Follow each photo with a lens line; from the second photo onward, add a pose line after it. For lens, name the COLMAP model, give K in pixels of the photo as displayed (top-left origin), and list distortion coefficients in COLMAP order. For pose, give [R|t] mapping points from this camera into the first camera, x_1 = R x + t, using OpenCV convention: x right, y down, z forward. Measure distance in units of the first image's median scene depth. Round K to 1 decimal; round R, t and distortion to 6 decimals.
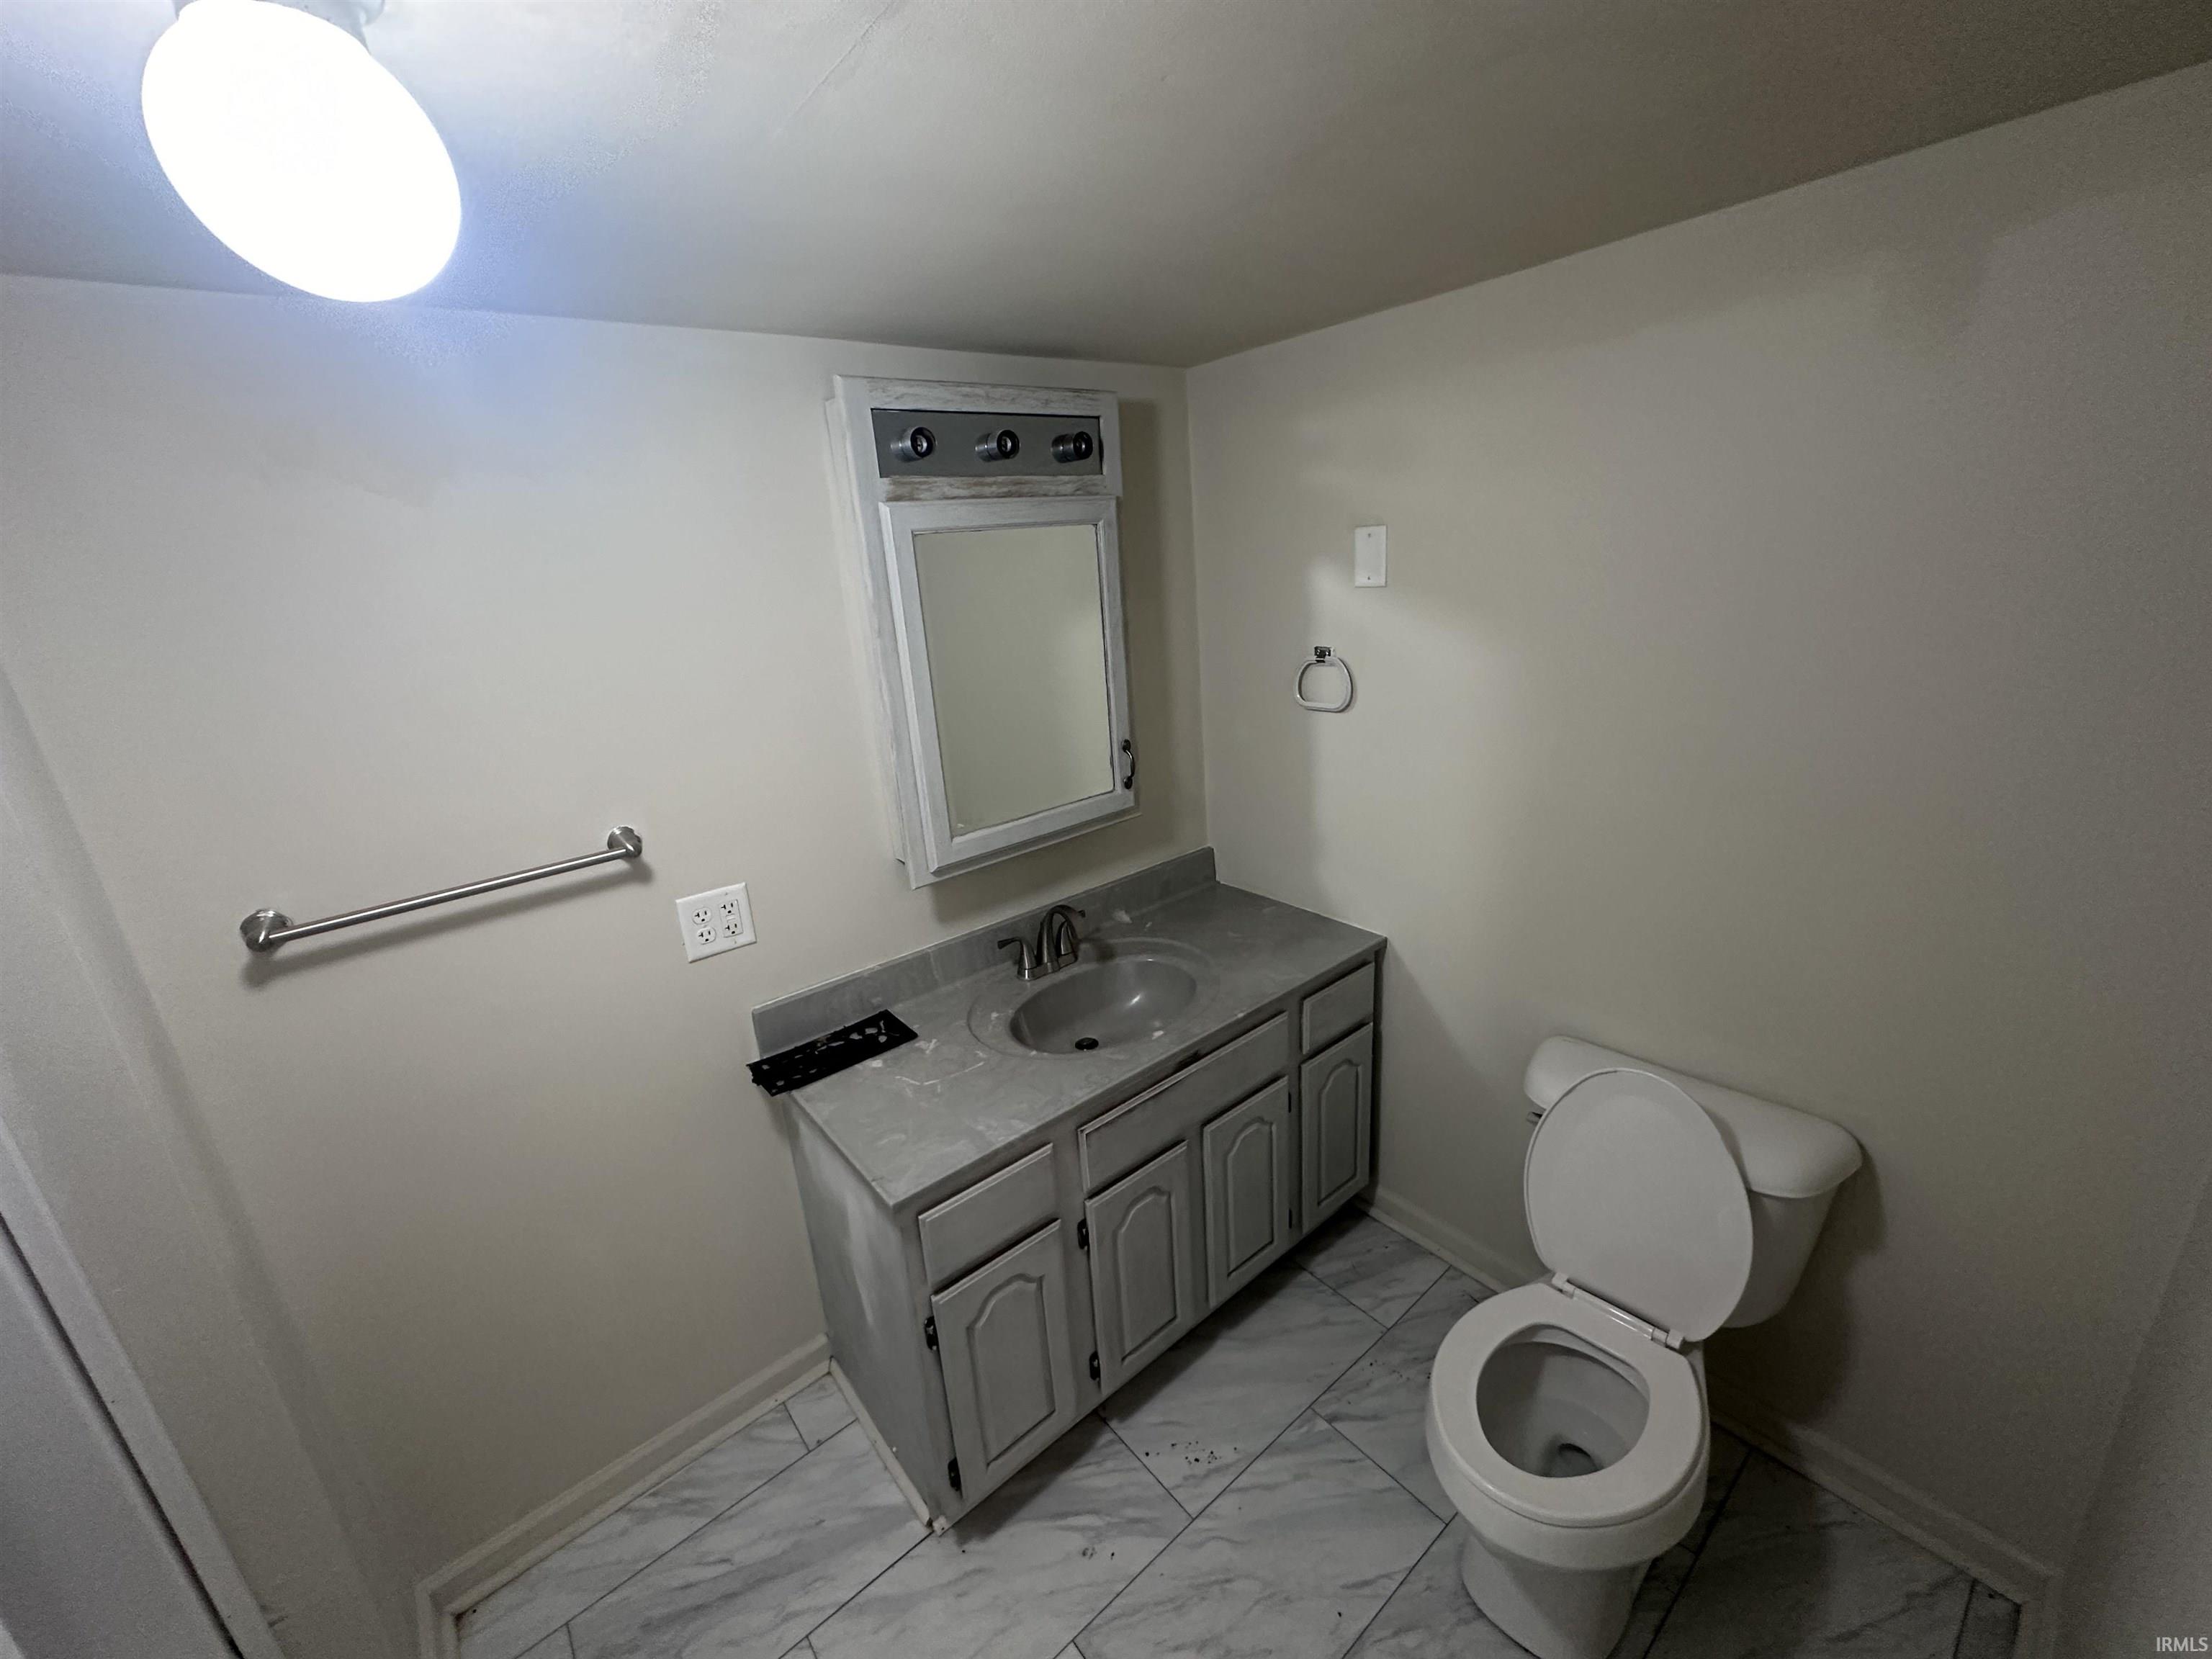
lens RADIAL K [[890.7, 0, 1104.1], [0, 890.7, 821.9], [0, 0, 1]] dist [0.003687, 0.000322]
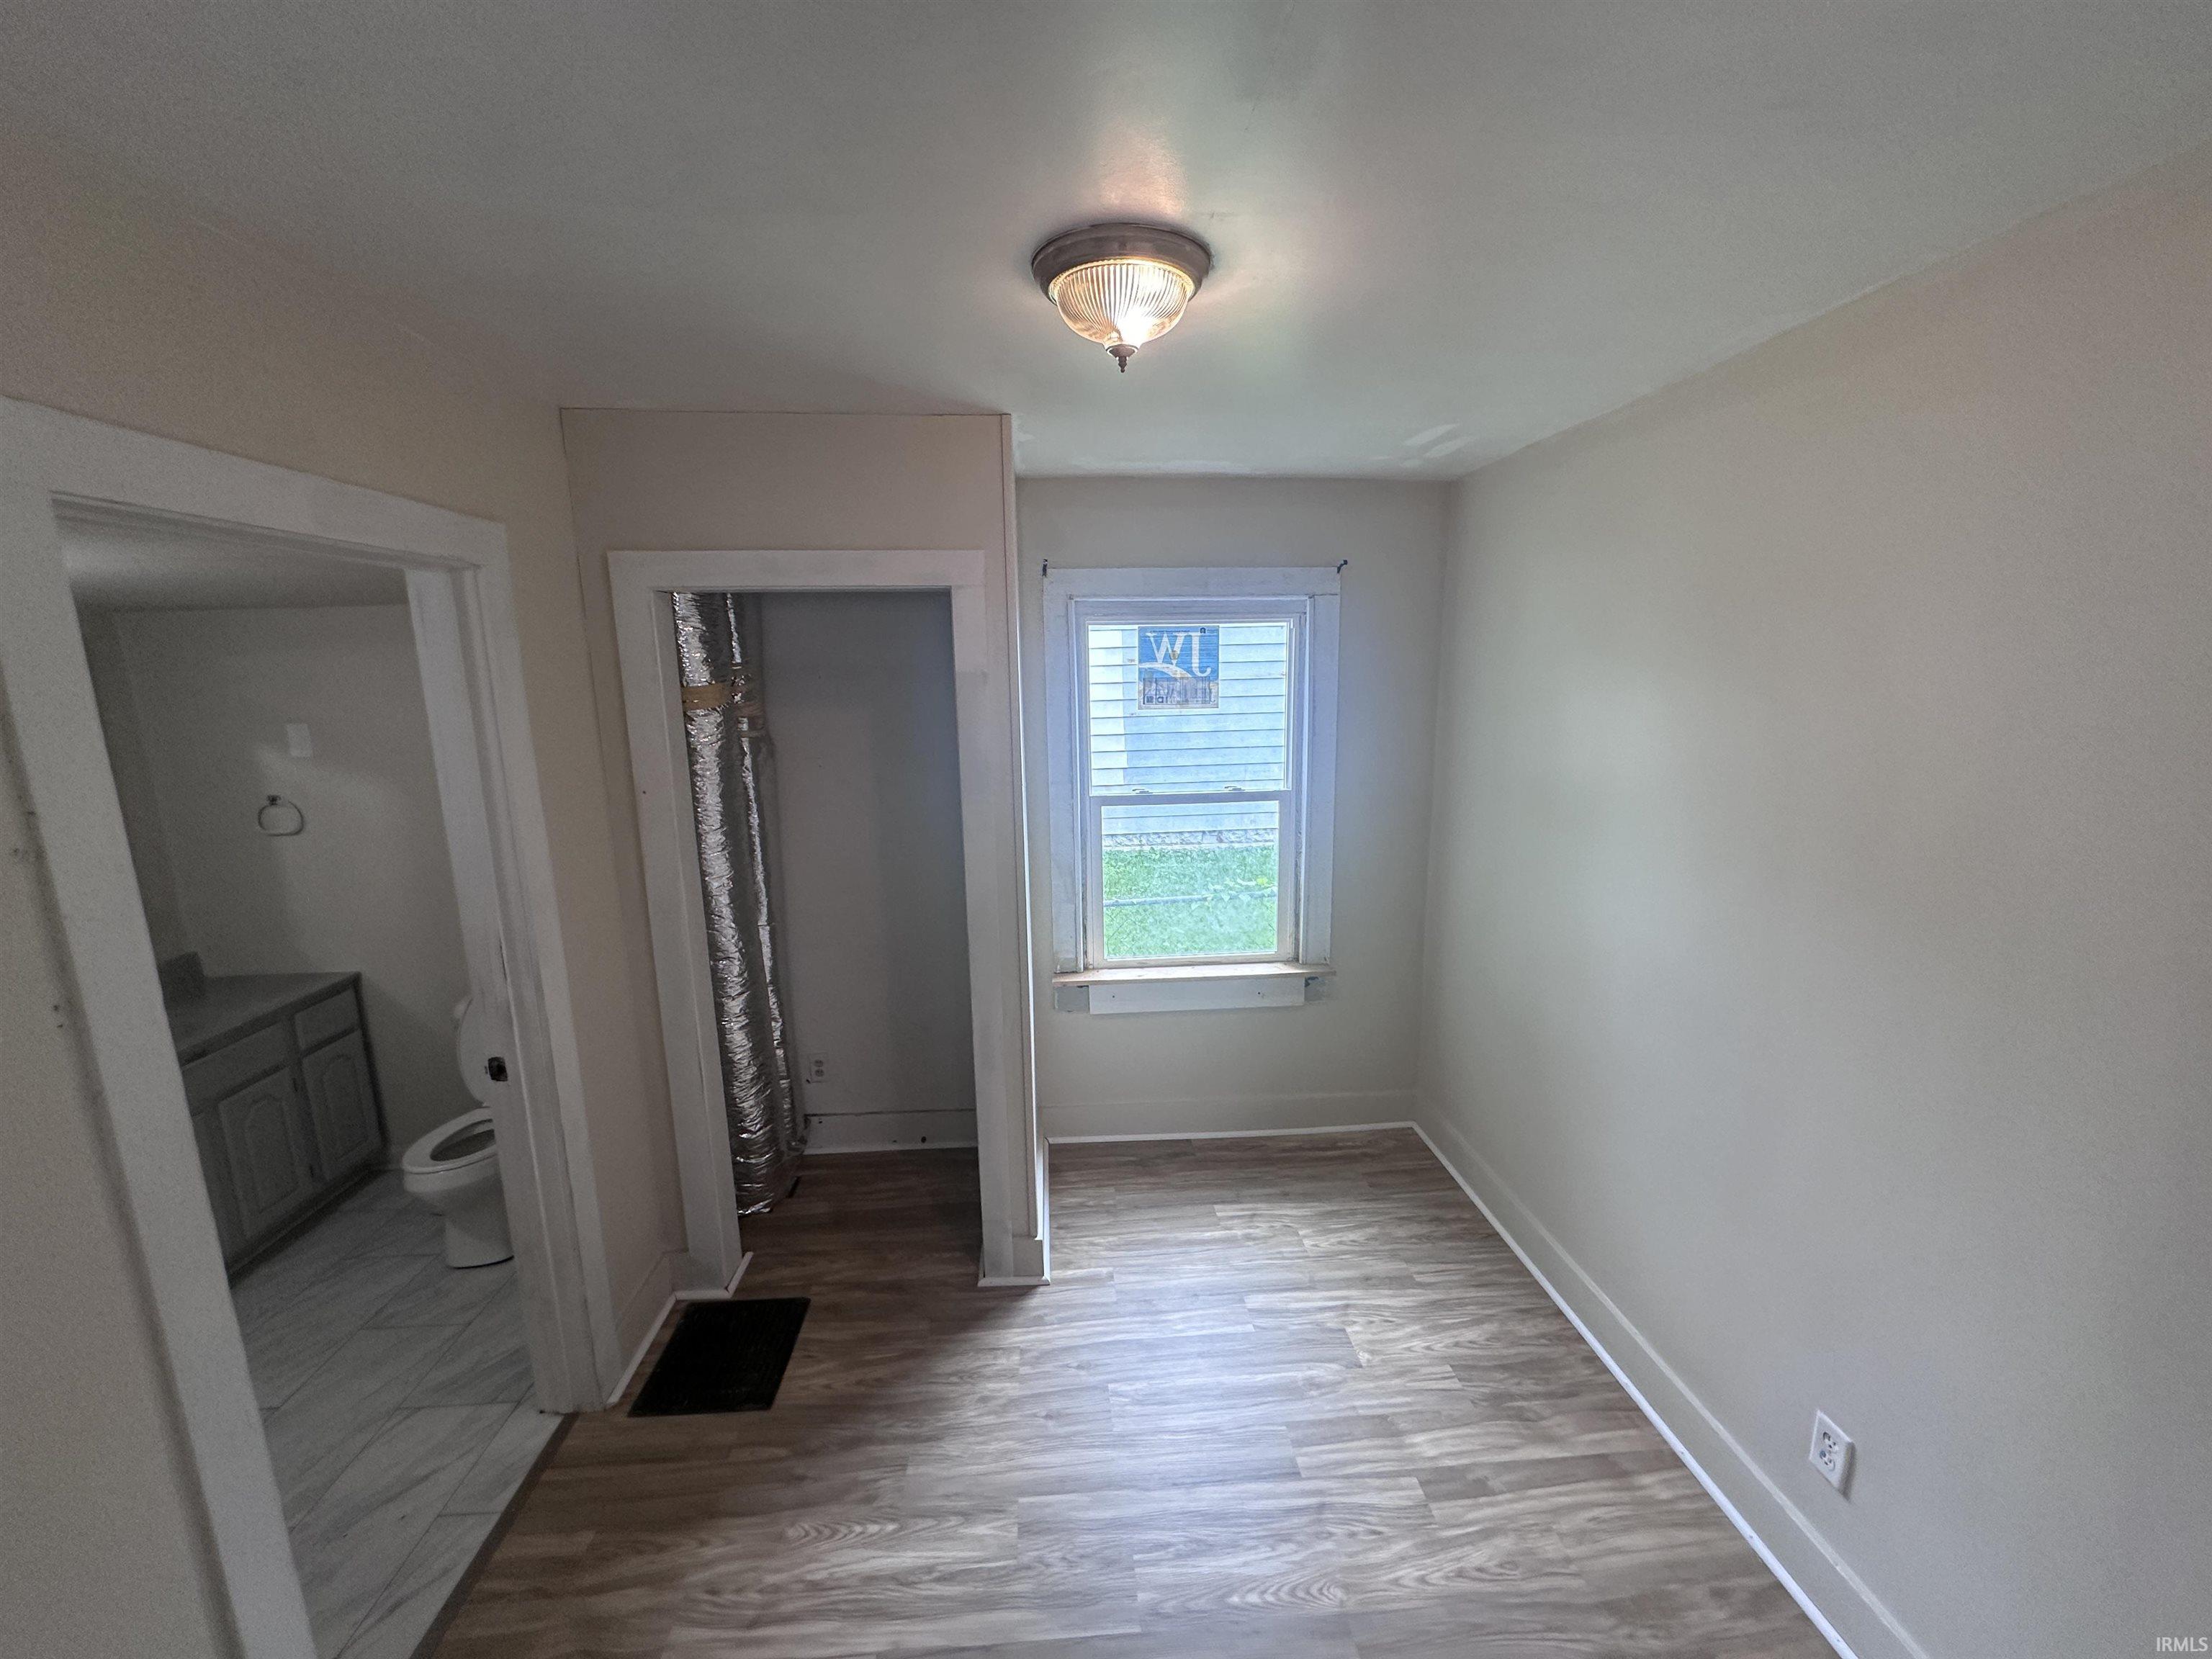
lens RADIAL K [[890.7, 0, 1101.5], [0, 890.7, 838.8], [0, 0, 1]] dist [0.003687, 0.000322]
pose [[0.584938, -0.083511, 0.806768, -0.183448], [0.231200, 0.970585, -0.067161, 0.328433], [-0.777428, 0.225810, 0.587040, -1.068576]]
